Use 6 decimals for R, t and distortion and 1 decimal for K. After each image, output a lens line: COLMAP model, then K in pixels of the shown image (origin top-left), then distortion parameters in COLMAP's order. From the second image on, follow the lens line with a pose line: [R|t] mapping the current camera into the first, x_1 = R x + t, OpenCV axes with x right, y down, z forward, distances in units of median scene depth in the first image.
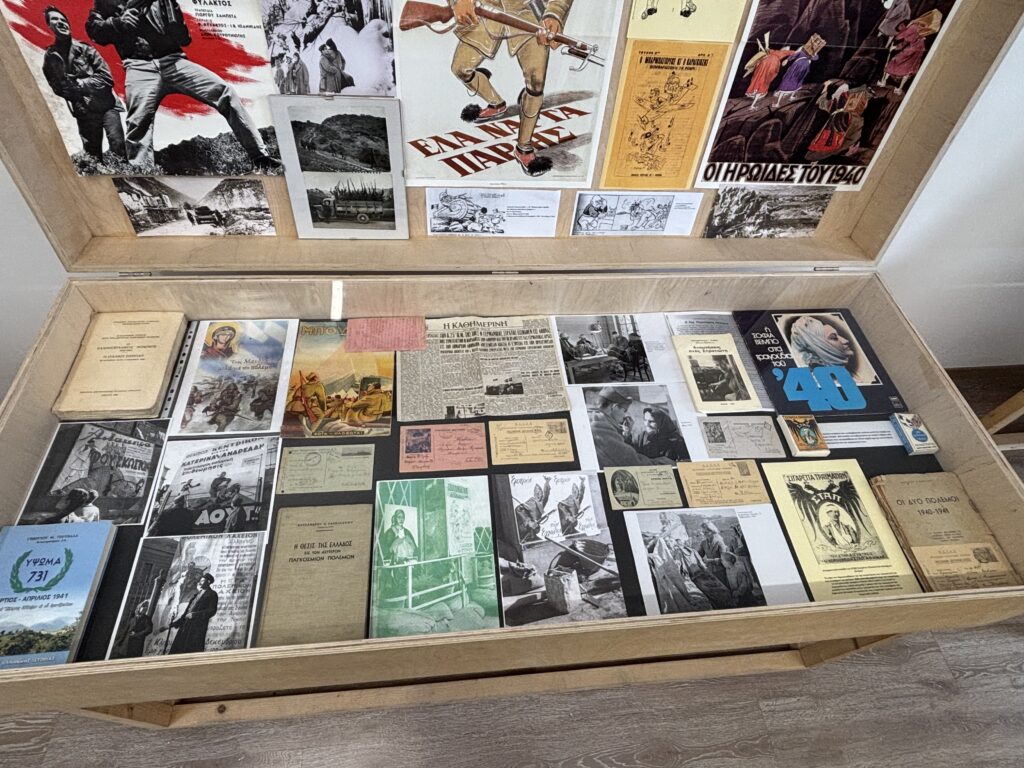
lens RADIAL K [[568.9, 0, 507.7], [0, 568.9, 388.2], [0, 0, 1]] dist [-0.013581, 0.009922]
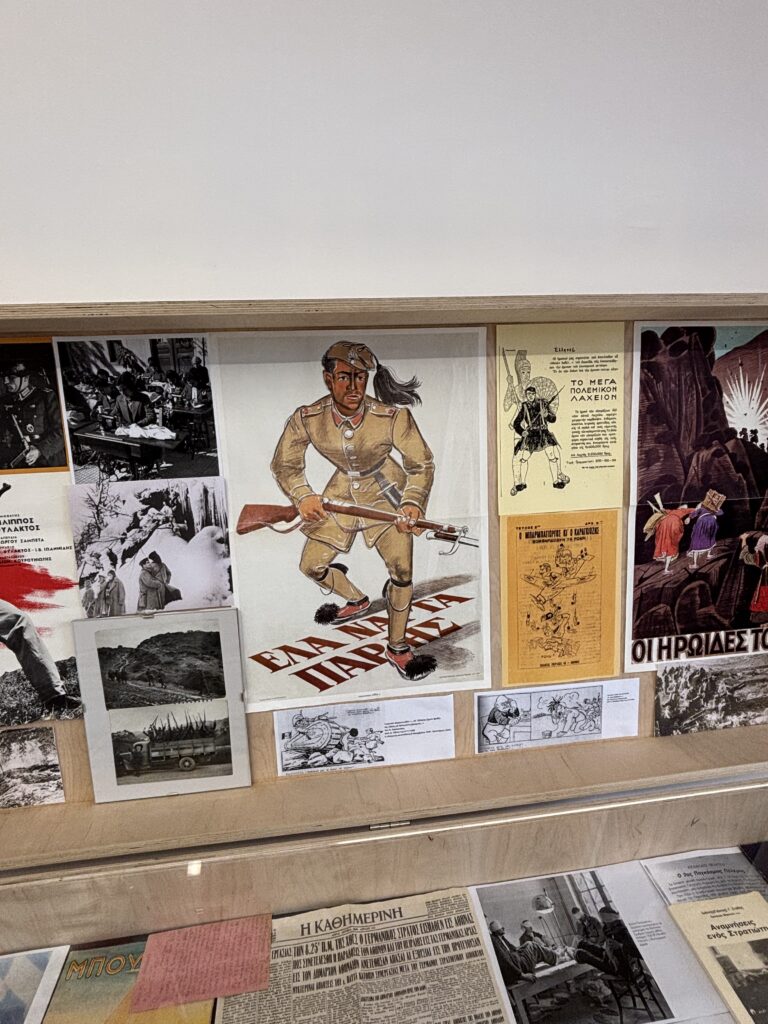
lens RADIAL K [[545.0, 0, 384.3], [0, 545.0, 513.0], [0, 0, 1]] dist [0.046372, -0.065619]
pose [[0.994038, -0.109025, 0.001640, 0.031892], [0.088041, 0.793662, -0.601954, -0.123678], [0.064326, 0.598509, 0.798529, 0.298637]]
